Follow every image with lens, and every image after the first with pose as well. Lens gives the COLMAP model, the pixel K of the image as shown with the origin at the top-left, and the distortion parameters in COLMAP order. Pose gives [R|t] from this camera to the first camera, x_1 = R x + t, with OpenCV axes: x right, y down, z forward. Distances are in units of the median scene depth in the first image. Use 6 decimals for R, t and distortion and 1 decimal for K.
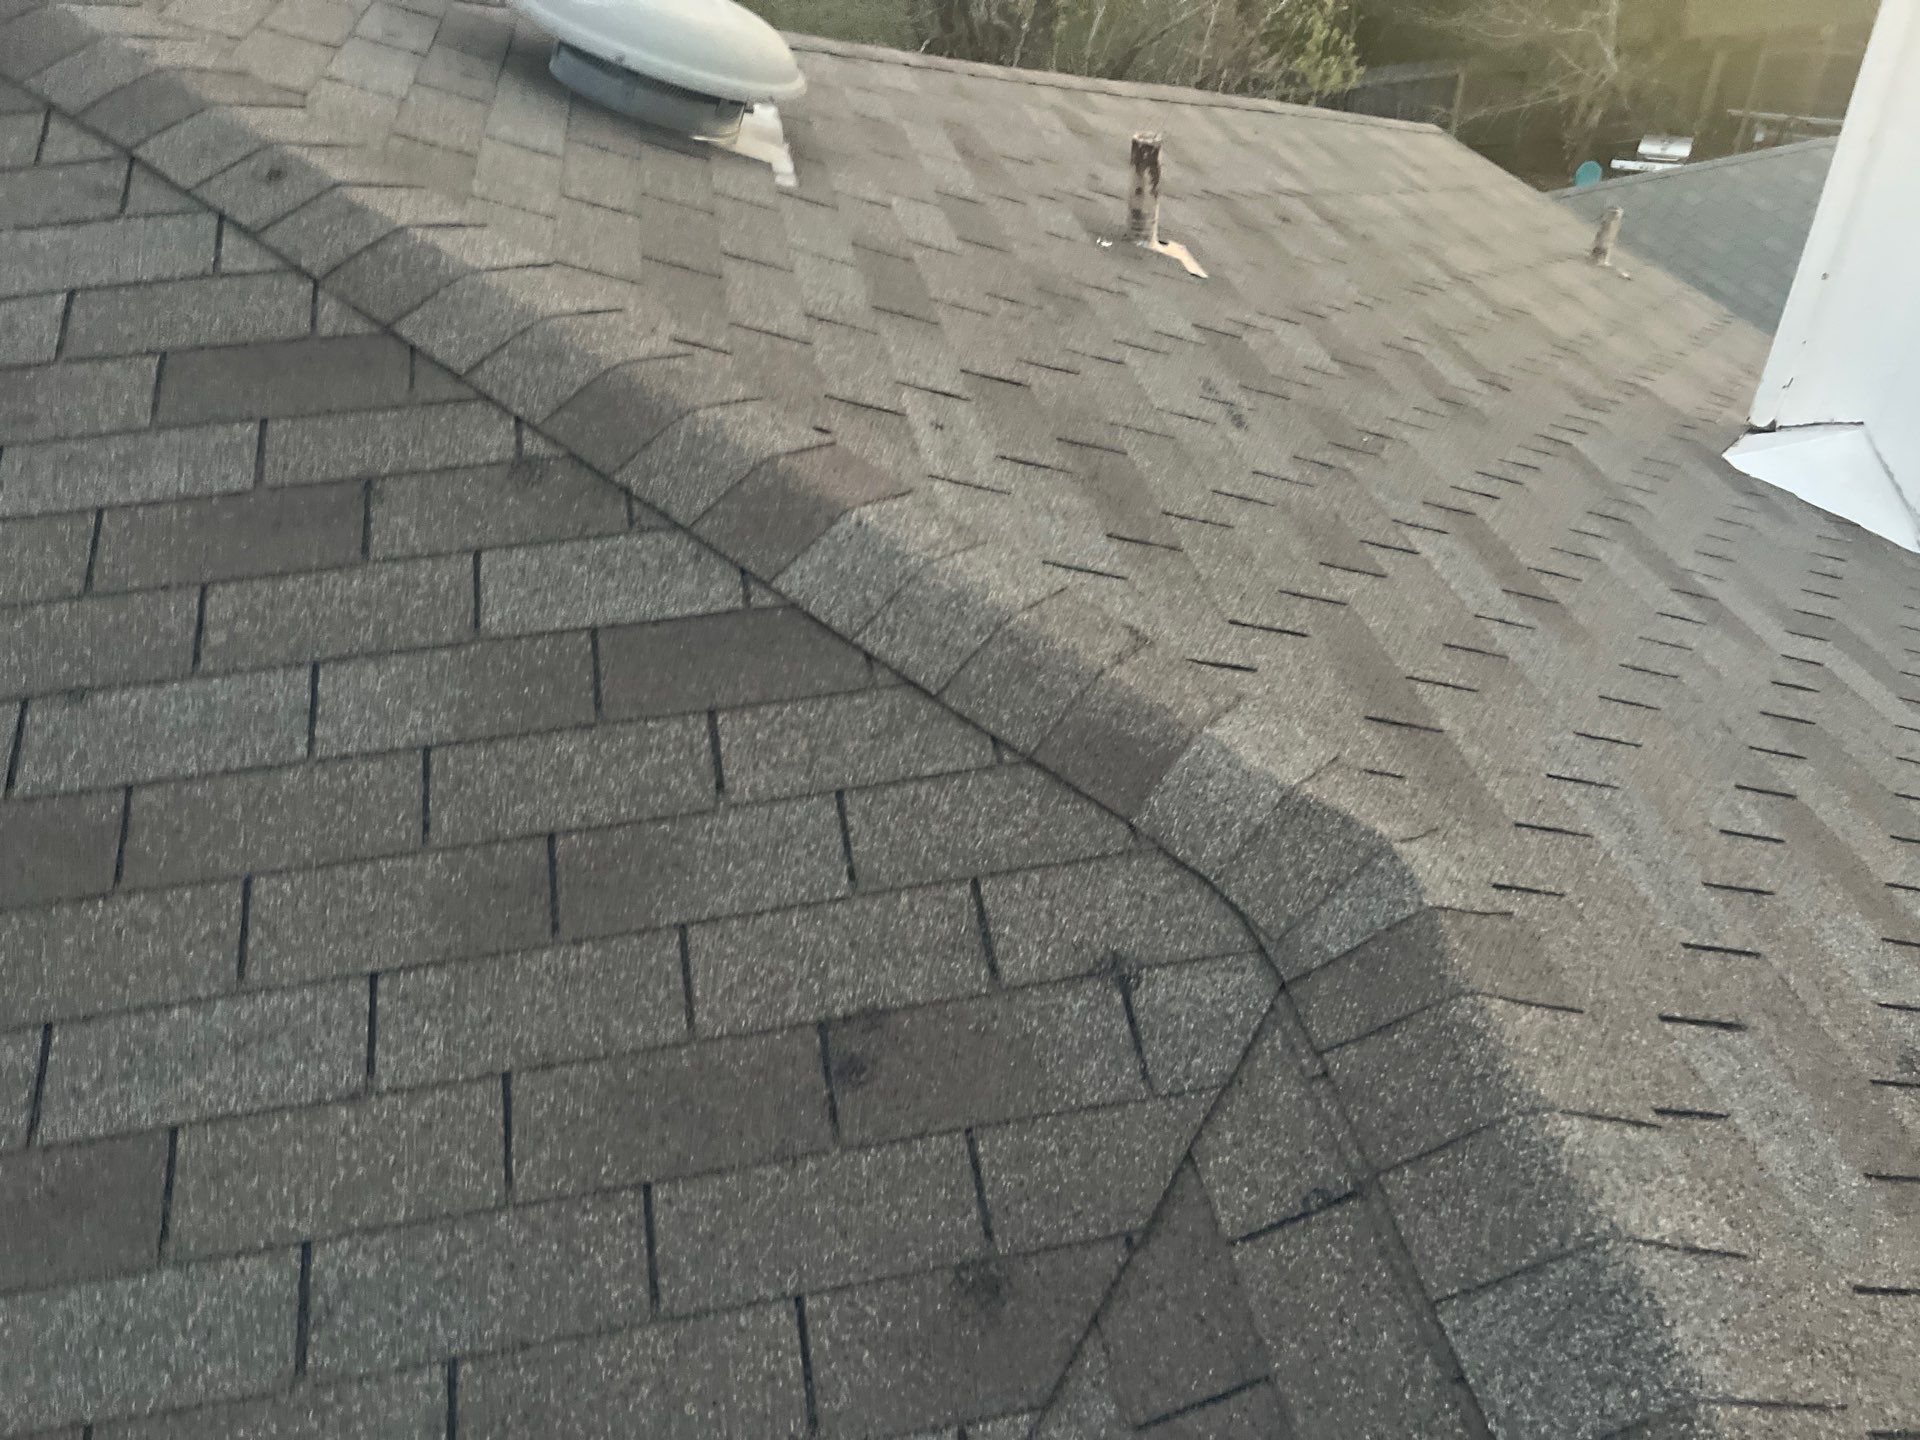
lens RADIAL K [[1442.6, 0, 960.0], [0, 1442.6, 720.0], [0, 0, 1]] dist [0.012512, -0.001298]
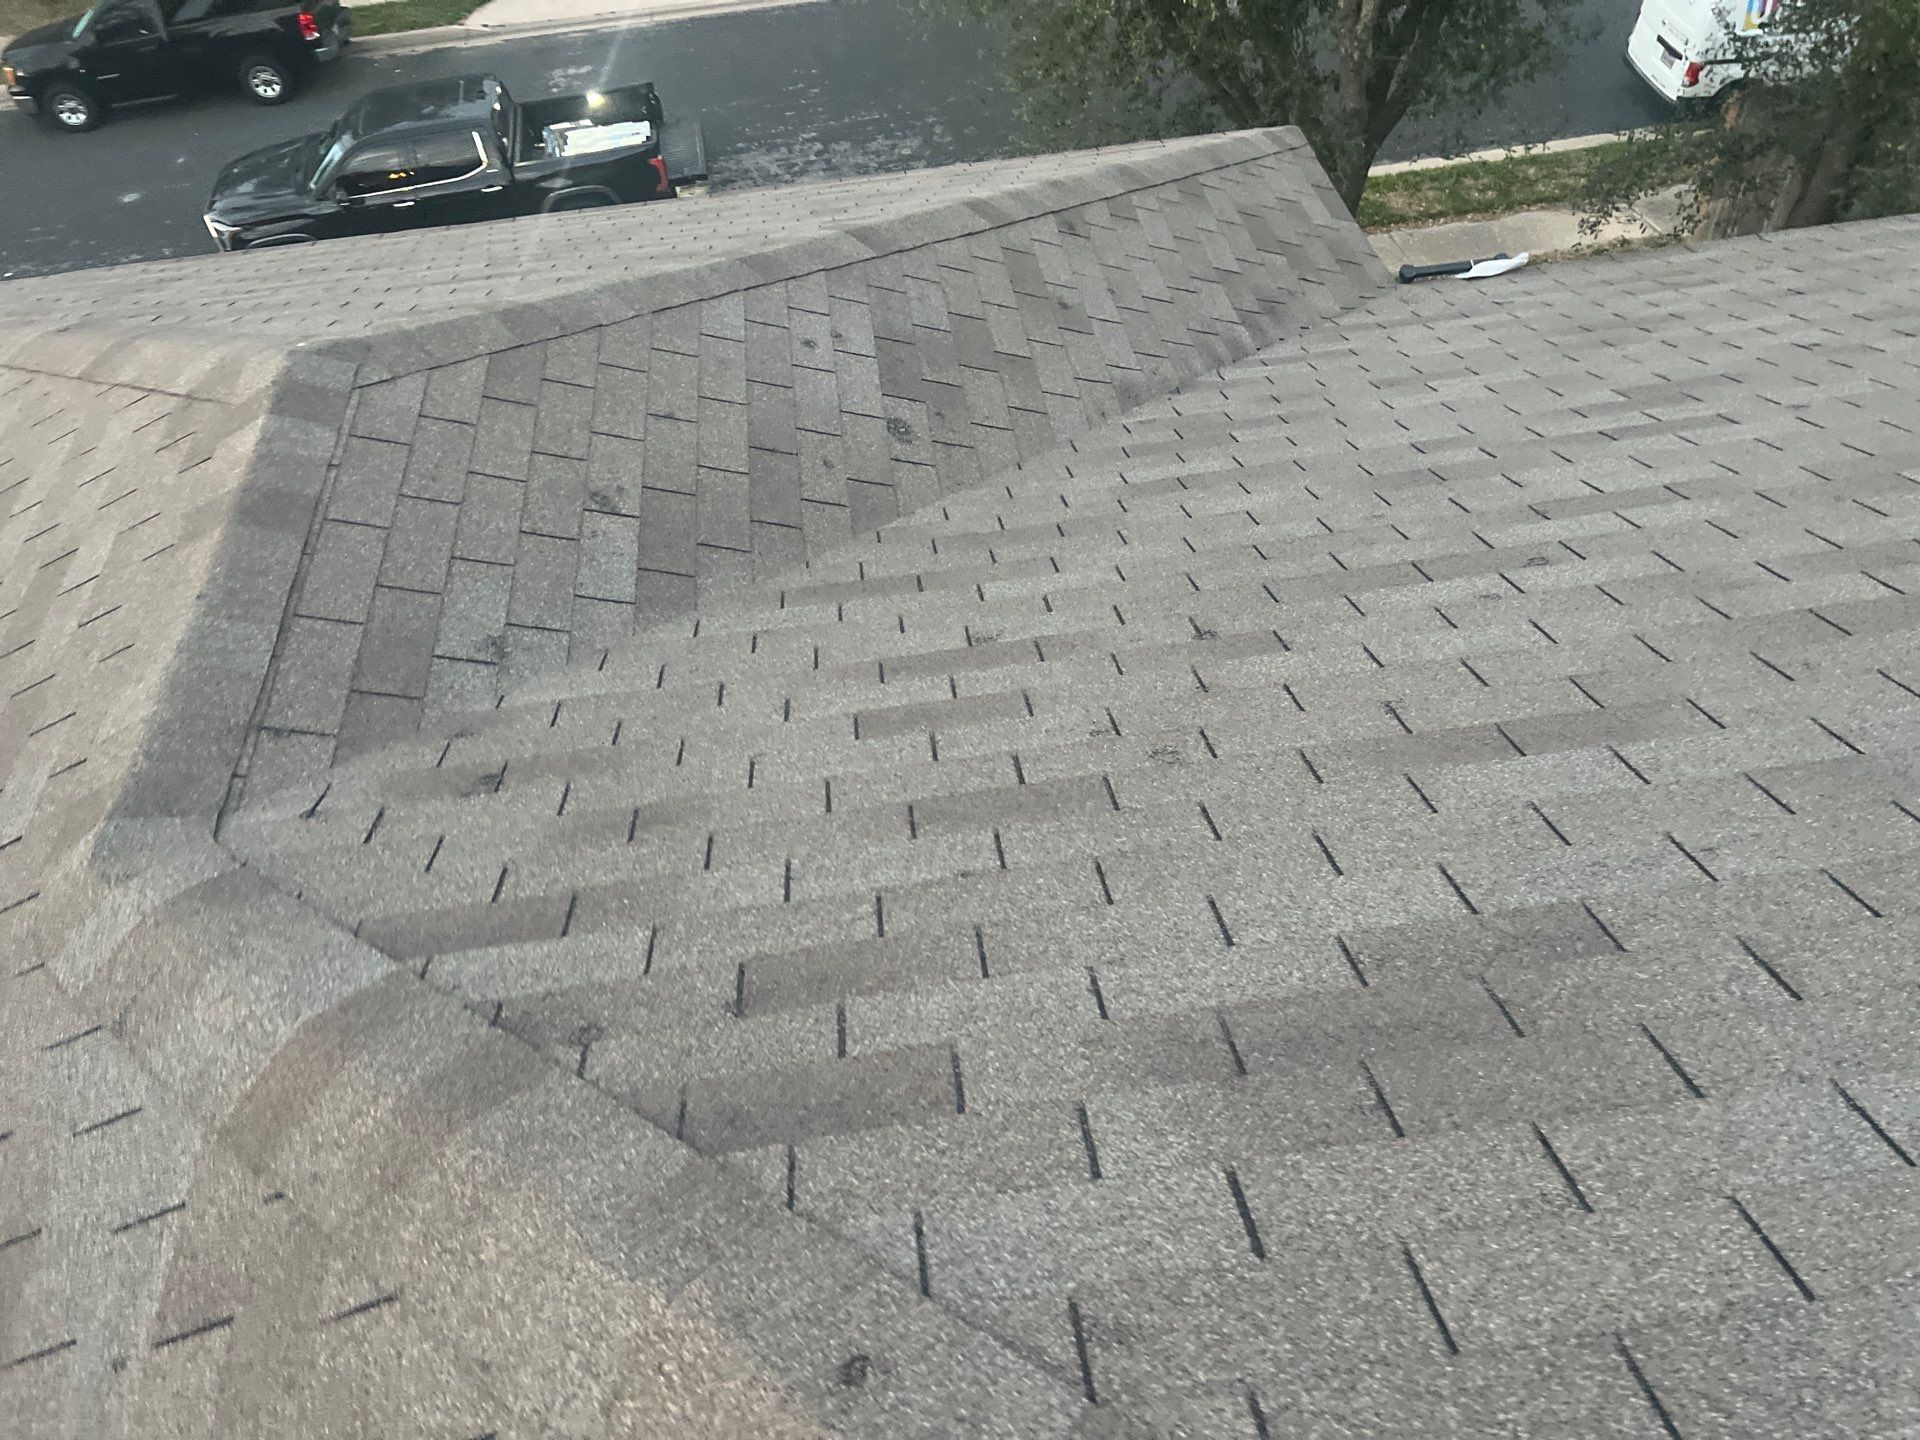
lens RADIAL K [[1442.6, 0, 960.0], [0, 1442.6, 720.0], [0, 0, 1]] dist [0.012512, -0.001298]
pose [[-0.992790, 0.030600, 0.115892, -0.730460], [0.118024, 0.080796, 0.989718, -1.227940], [0.020922, 0.996261, -0.083825, 0.944172]]
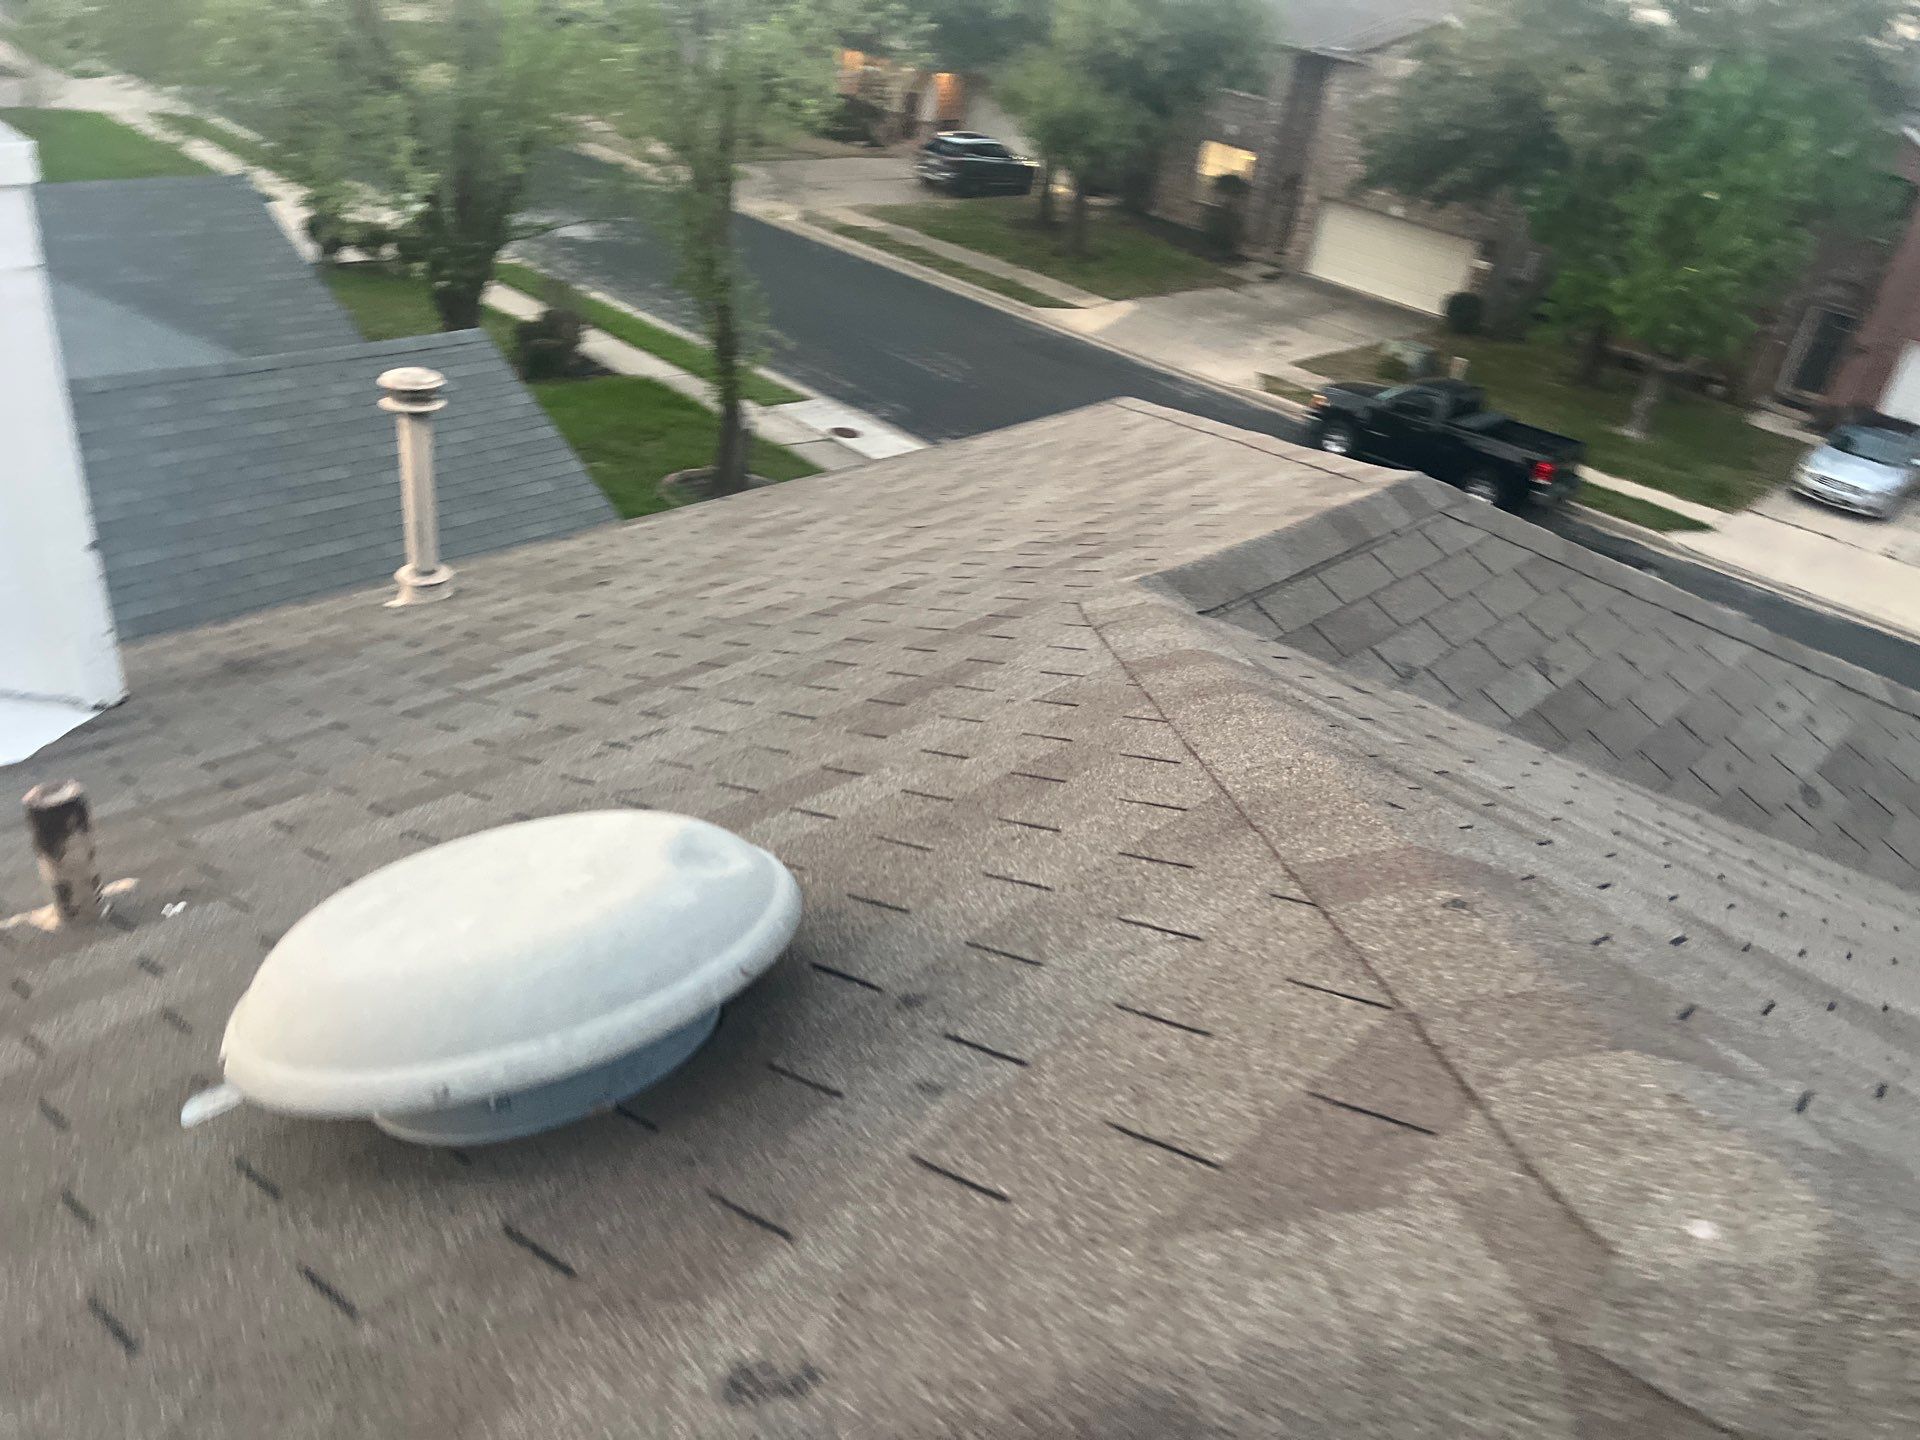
lens RADIAL K [[1464.6, 0, 960.0], [0, 1464.6, 720.0], [0, 0, 1]] dist [-0.000510, -0.009421]
pose [[-0.598396, -0.436988, 0.671538, -1.203996], [0.409884, 0.553208, 0.725228, -1.565613], [-0.688416, 0.709227, -0.151923, 1.687564]]
